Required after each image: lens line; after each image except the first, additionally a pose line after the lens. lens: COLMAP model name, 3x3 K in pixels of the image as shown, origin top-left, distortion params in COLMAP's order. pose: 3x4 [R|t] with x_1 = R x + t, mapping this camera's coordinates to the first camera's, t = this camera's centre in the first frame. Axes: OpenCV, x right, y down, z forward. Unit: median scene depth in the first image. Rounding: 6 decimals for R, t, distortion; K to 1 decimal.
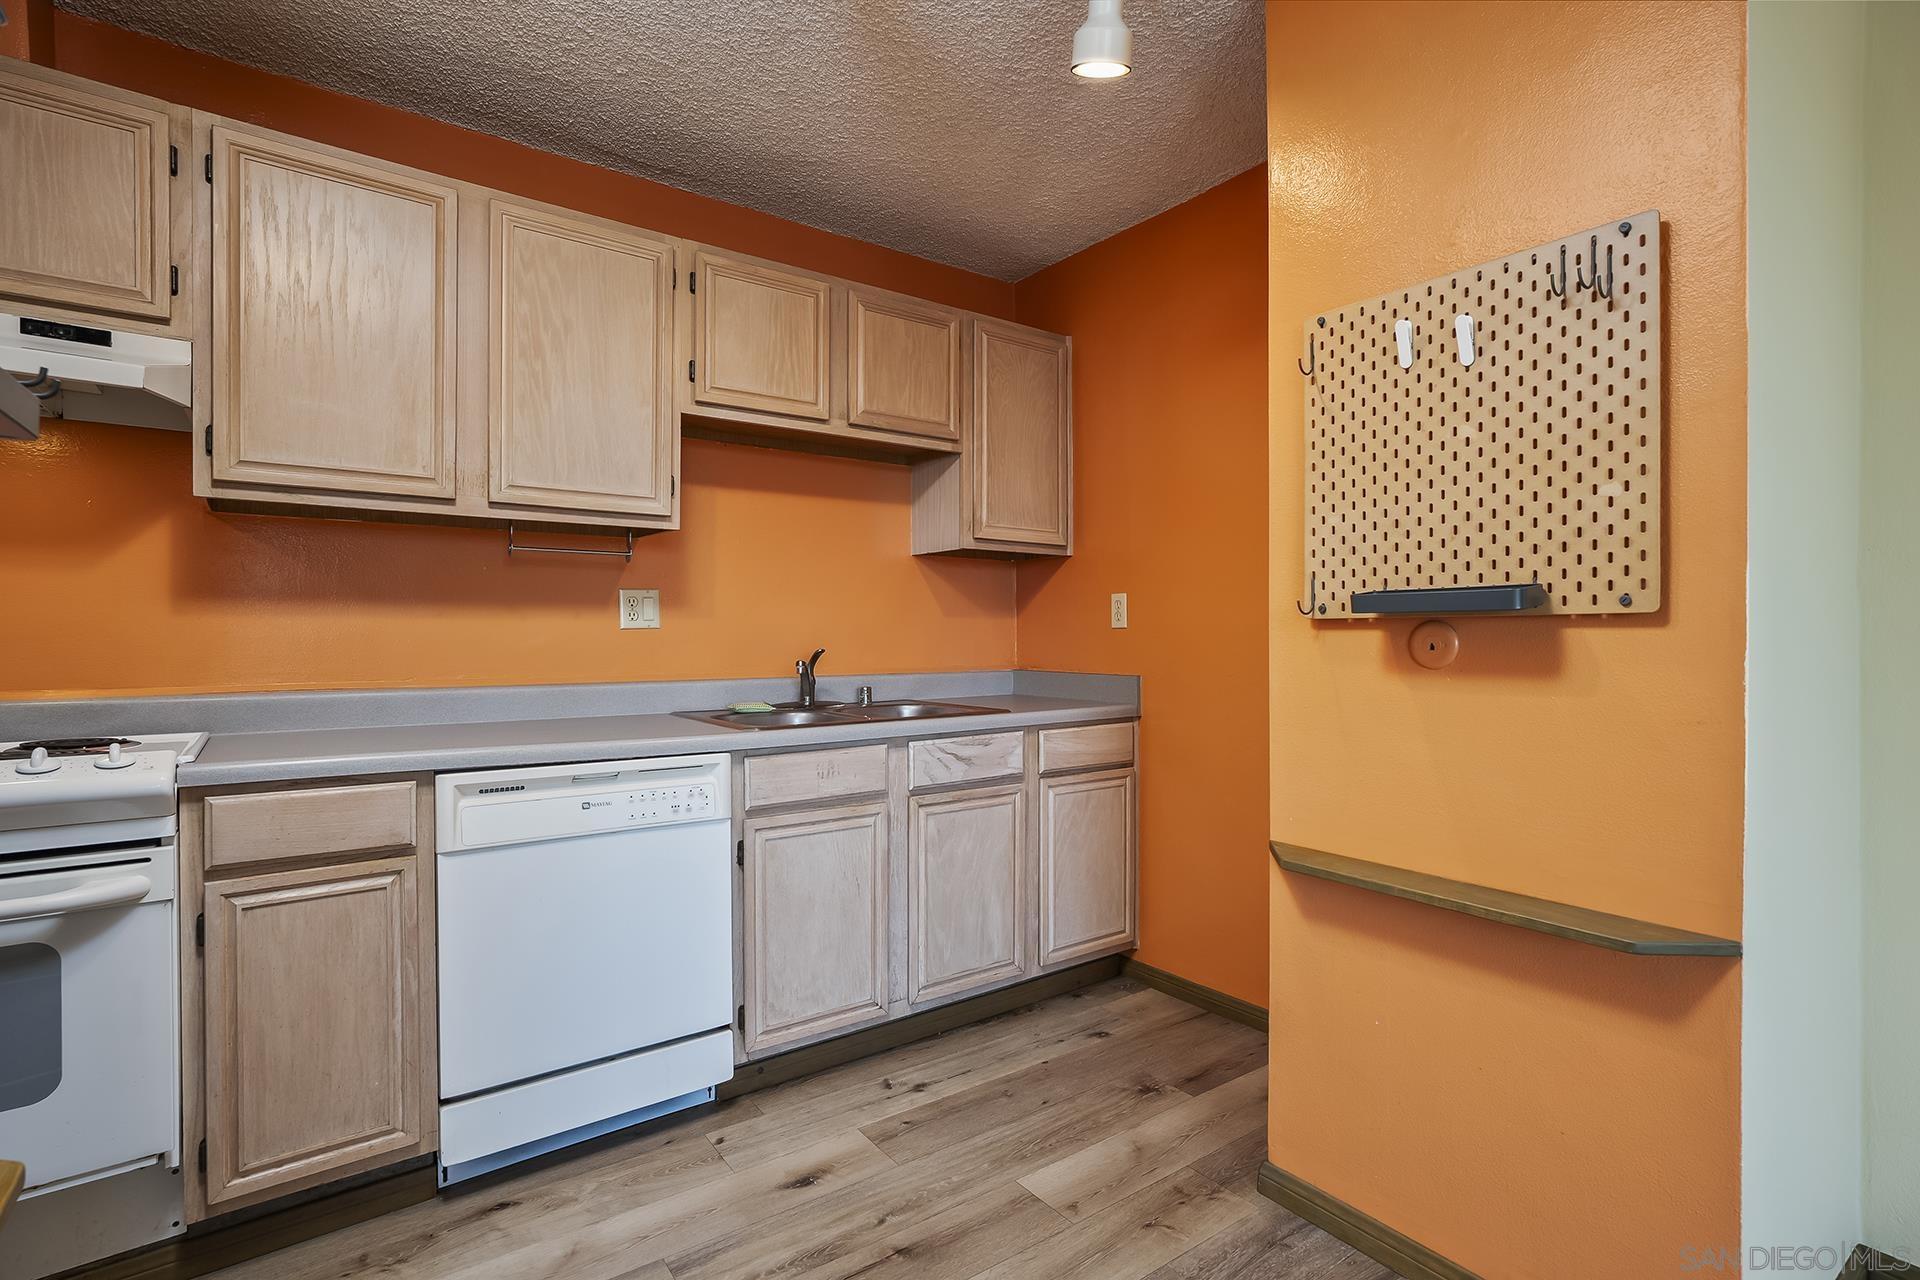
lens RADIAL K [[935.1, 0, 960.5], [0, 935.1, 638.0], [0, 0, 1]] dist [-0.027274, 0.011430]
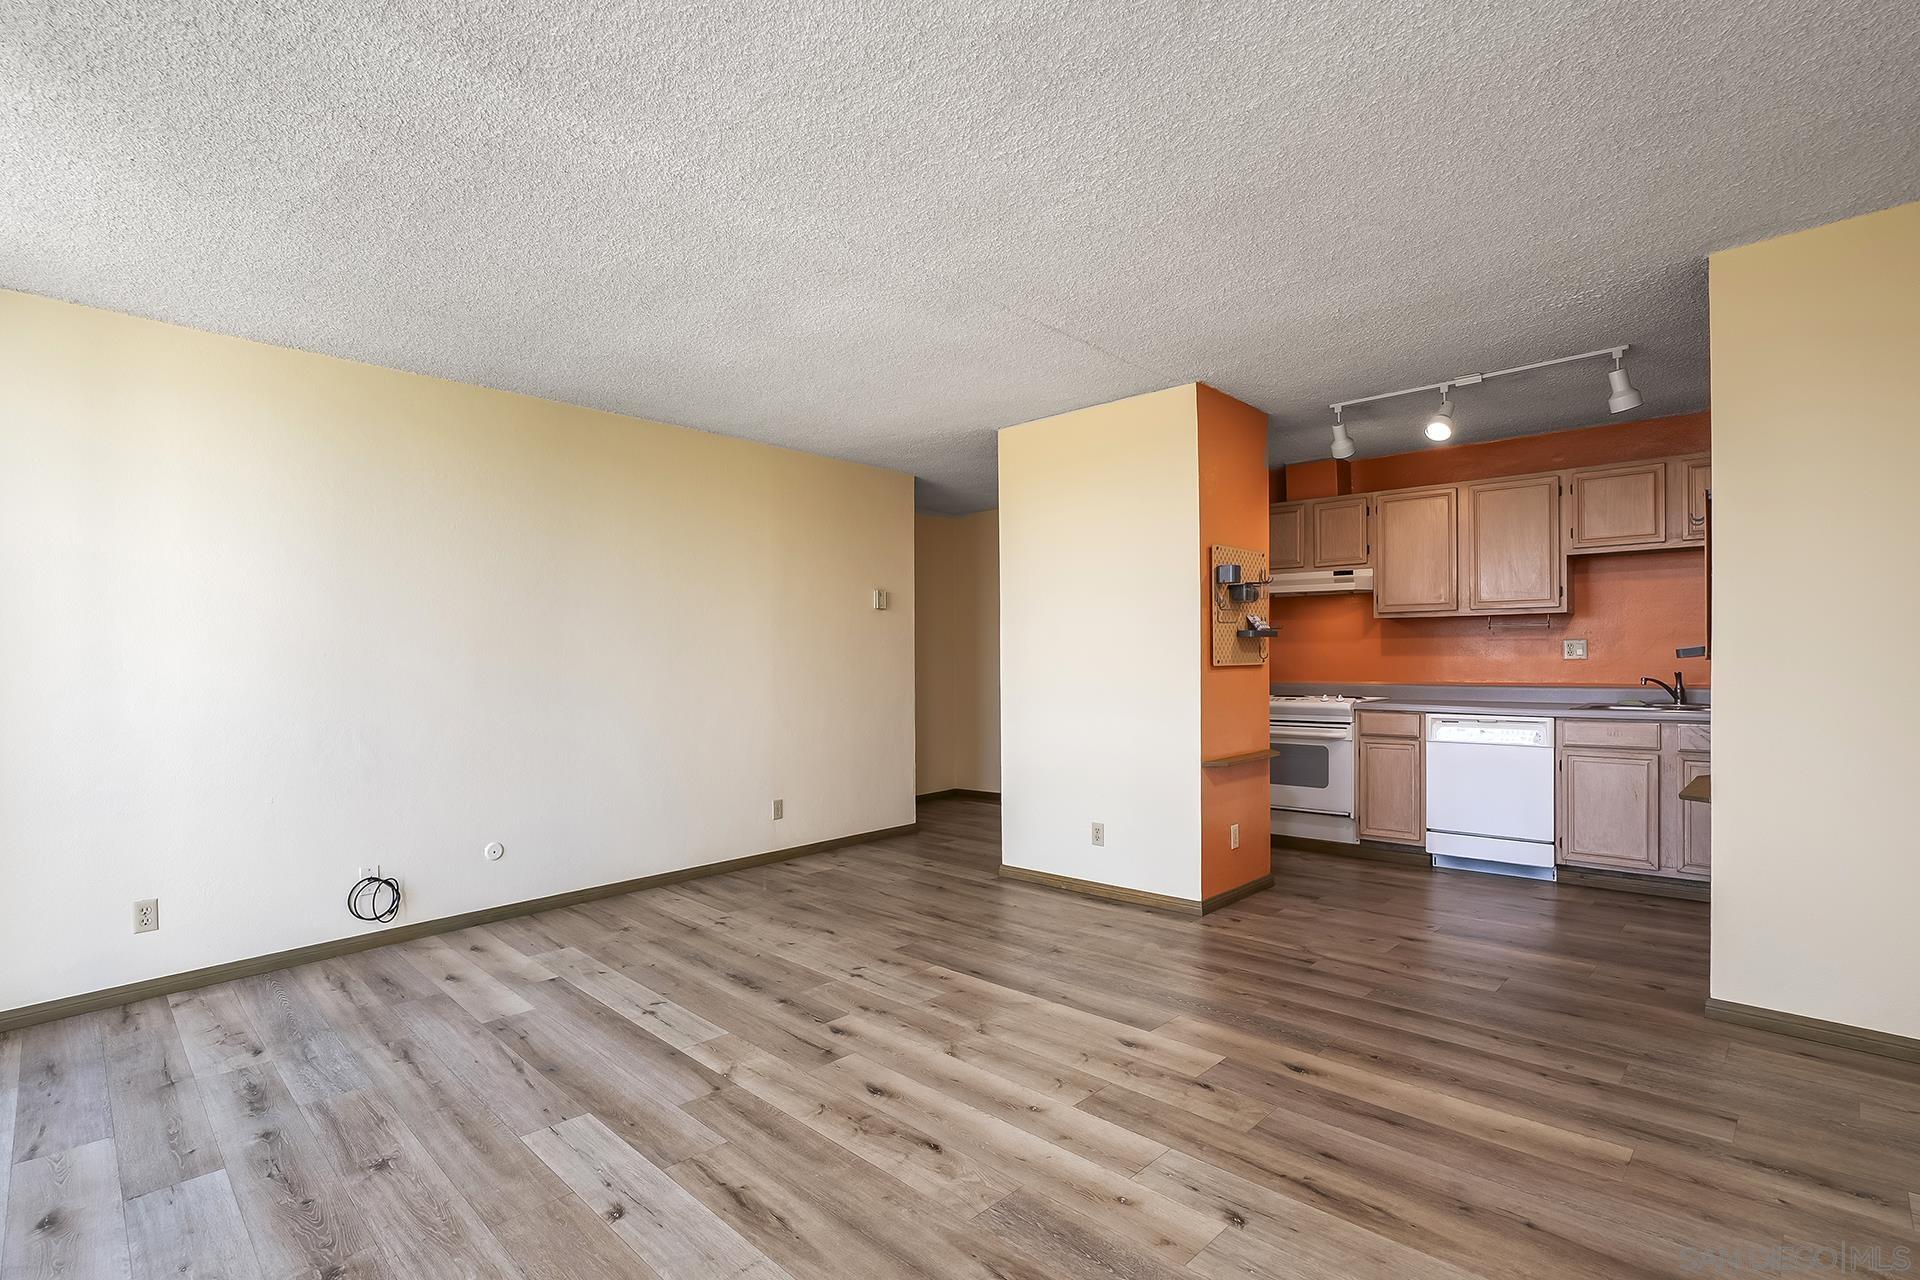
lens RADIAL K [[885.4, 0, 962.0], [0, 885.4, 663.5], [0, 0, 1]] dist [-0.024533, 0.005900]
pose [[0.157284, 0.005482, -0.987538, 1.586904], [0.012676, 0.999891, 0.007569, -0.038249], [0.987472, -0.013708, 0.157197, -0.702876]]
